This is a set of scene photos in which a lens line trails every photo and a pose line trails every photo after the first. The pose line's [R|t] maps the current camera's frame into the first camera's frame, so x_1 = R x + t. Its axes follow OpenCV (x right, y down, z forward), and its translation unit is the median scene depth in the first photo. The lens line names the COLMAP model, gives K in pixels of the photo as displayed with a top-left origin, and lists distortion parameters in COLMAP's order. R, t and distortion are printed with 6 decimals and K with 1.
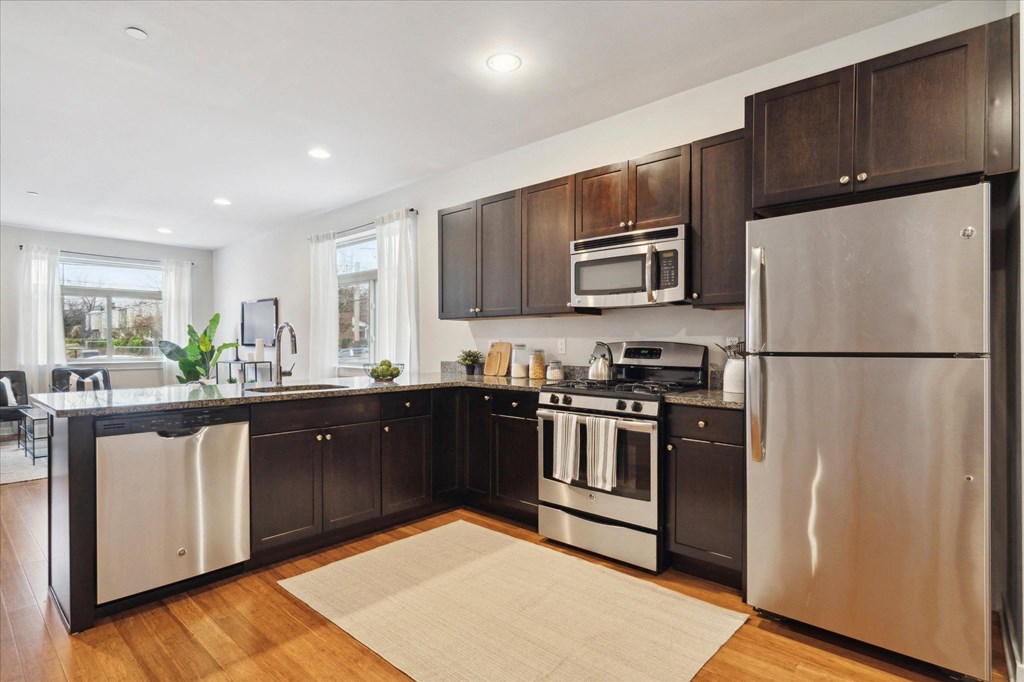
lens RADIAL K [[517.0, 0, 509.8], [0, 517.0, 351.0], [0, 0, 1]] dist [0.002305, 0.000108]
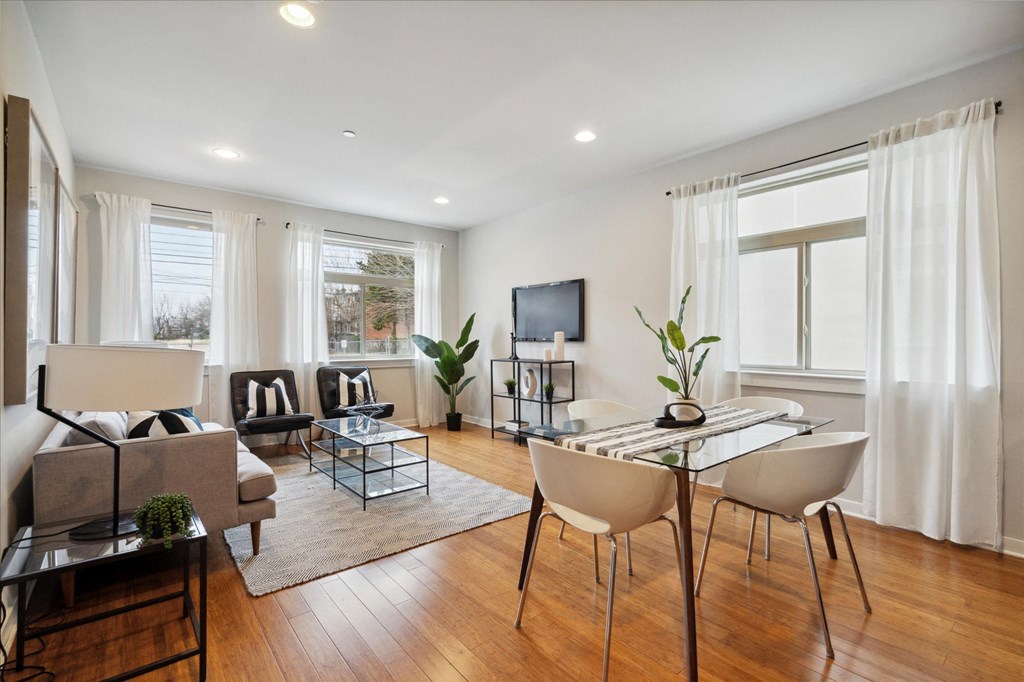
lens RADIAL K [[467.3, 0, 512.0], [0, 467.3, 341.0], [0, 0, 1]] dist [-0.000933, -0.000050]
pose [[0.988693, 0.000806, -0.149953, -0.878303], [-0.002047, 0.999965, -0.008118, -0.007526], [0.149941, 0.008334, 0.988660, 0.560930]]
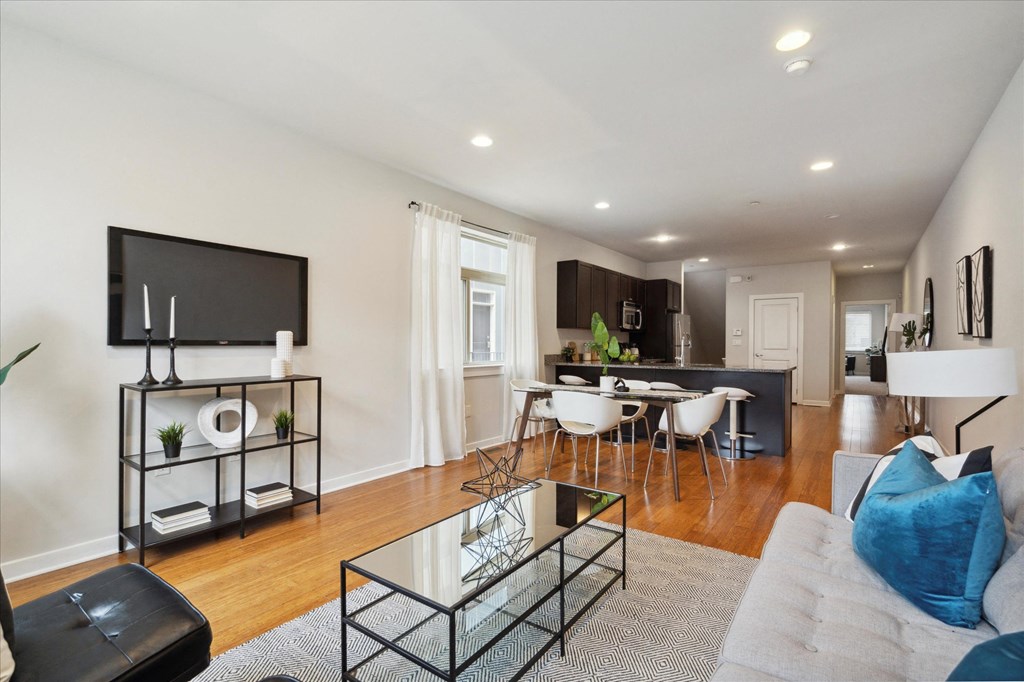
lens RADIAL K [[467.3, 0, 512.0], [0, 467.3, 341.0], [0, 0, 1]] dist [-0.000933, -0.000050]
pose [[-0.098144, 0.002231, 0.995170, -1.888936], [0.007761, 0.999969, -0.001477, -0.022048], [-0.995142, 0.007579, -0.098158, 1.616794]]
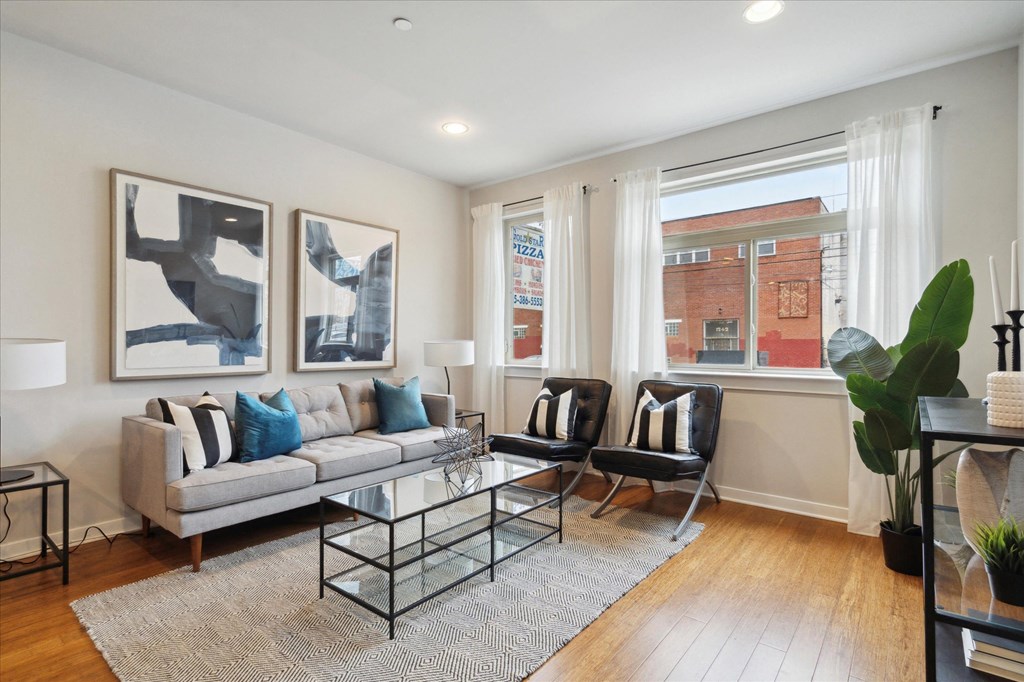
lens RADIAL K [[517.0, 0, 509.8], [0, 517.0, 351.0], [0, 0, 1]] dist [0.002305, 0.000108]
pose [[0.020399, 0.022763, -0.999533, -0.608369], [-0.009064, 0.999704, 0.022582, -0.019769], [0.999751, 0.008599, 0.020599, 1.630202]]
